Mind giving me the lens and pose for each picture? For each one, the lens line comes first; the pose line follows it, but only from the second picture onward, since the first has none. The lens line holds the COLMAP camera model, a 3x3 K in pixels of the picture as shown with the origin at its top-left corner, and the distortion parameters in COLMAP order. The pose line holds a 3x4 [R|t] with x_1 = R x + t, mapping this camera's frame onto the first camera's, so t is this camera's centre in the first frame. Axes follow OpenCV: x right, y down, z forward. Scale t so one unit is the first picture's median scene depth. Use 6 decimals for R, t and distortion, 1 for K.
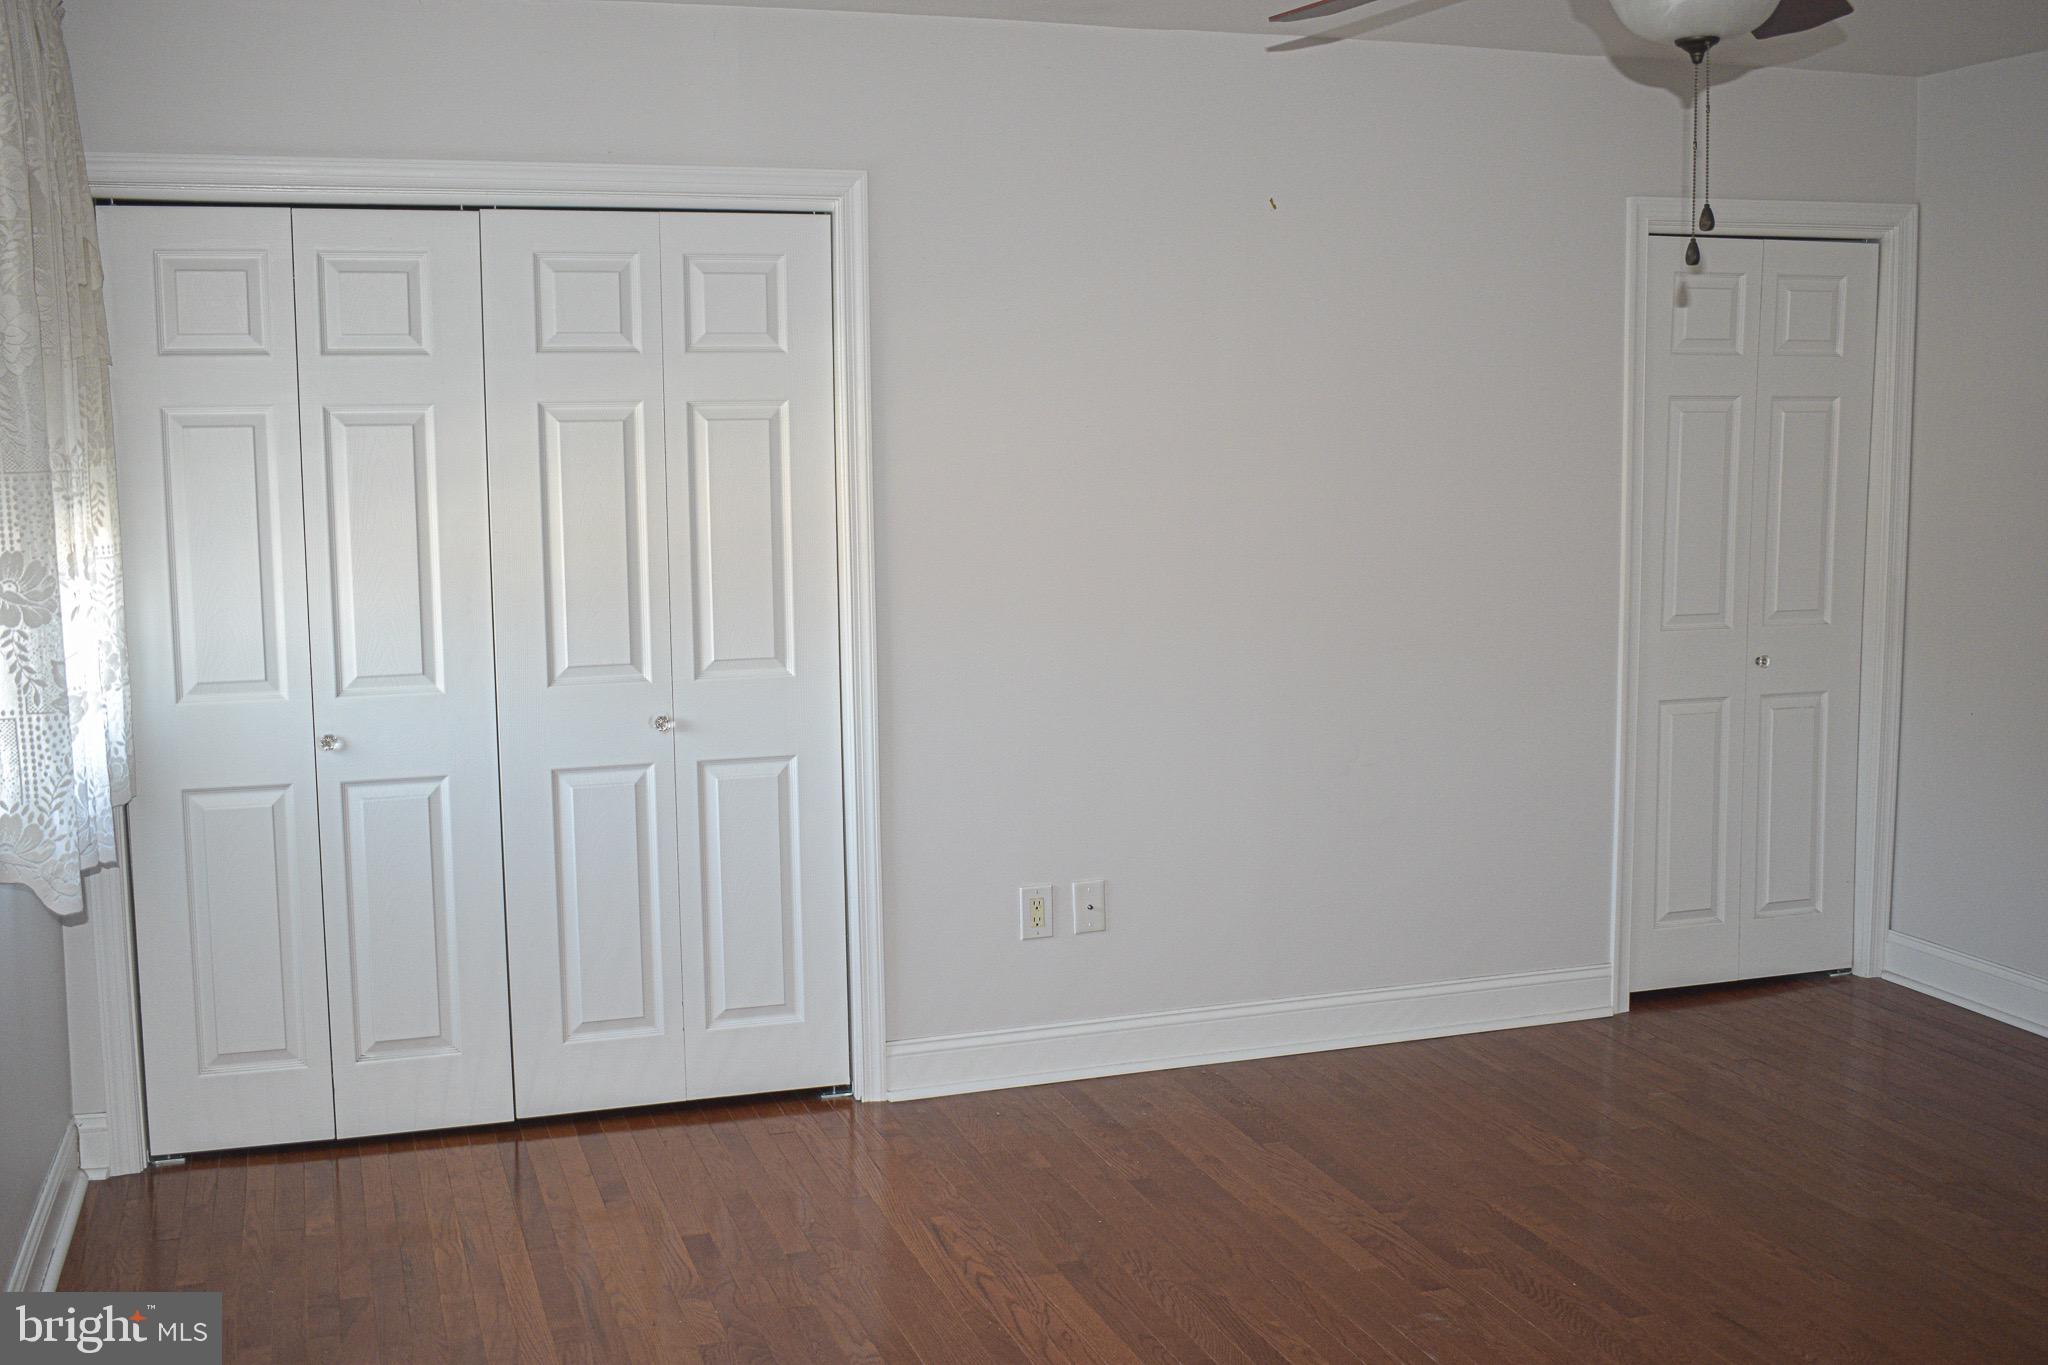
lens RADIAL K [[2095.1, 0, 1023.5], [0, 2095.1, 687.2], [0, 0, 1]] dist [-0.066760, 0.000000]
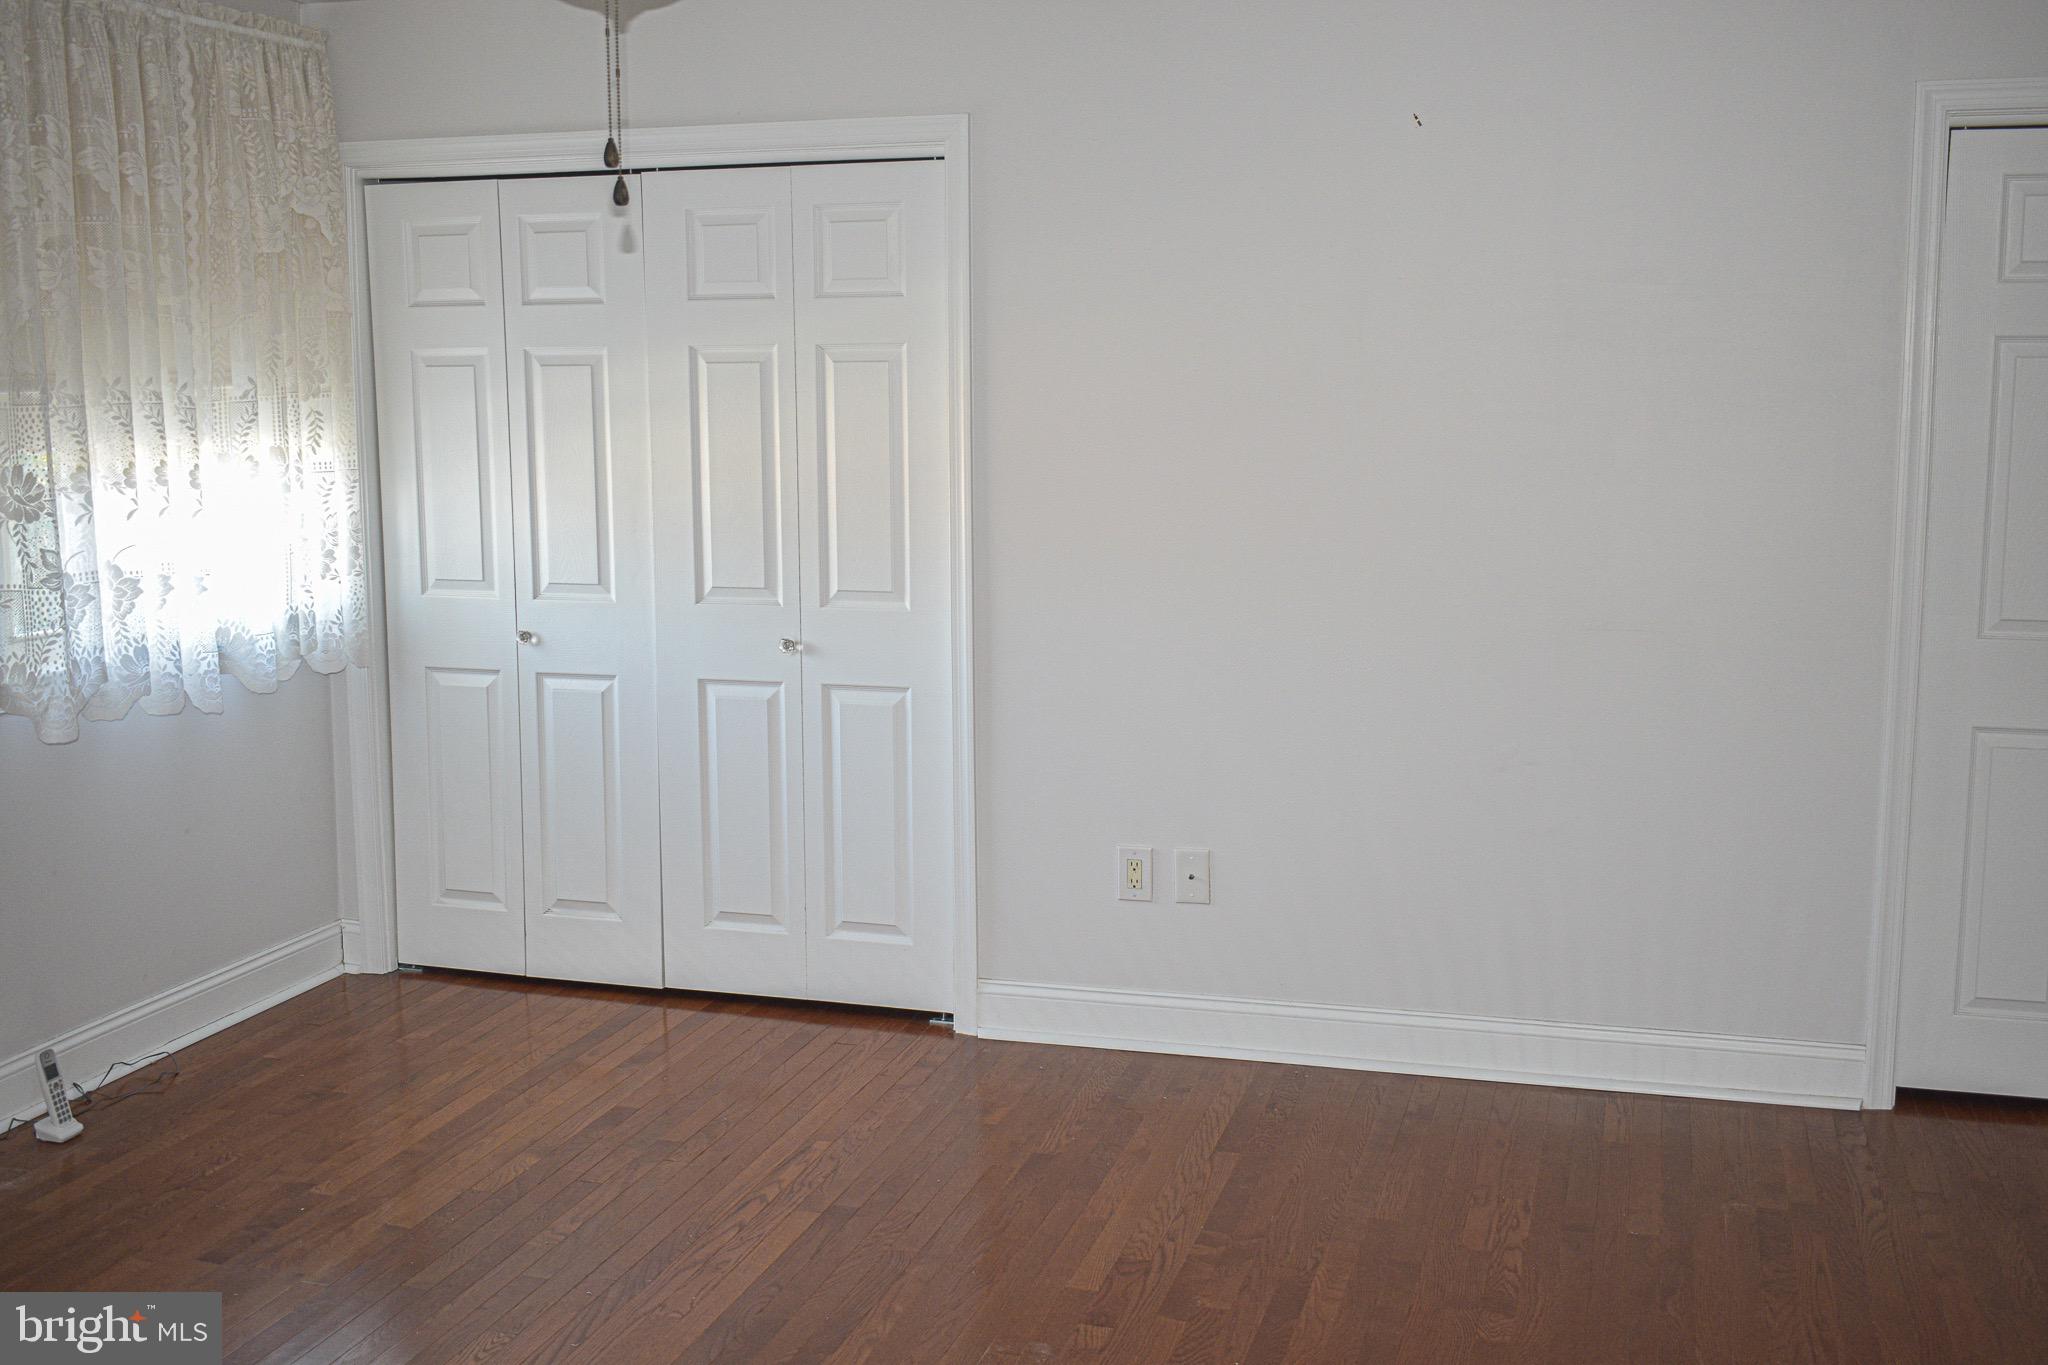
lens RADIAL K [[2095.1, 0, 1023.7], [0, 2095.1, 682.1], [0, 0, 1]] dist [-0.066760, 0.000000]
pose [[0.816981, 0.090759, -0.569477, 0.547666], [-0.073725, 0.995872, 0.052947, -0.030199], [0.571932, -0.001272, 0.820300, 0.192031]]
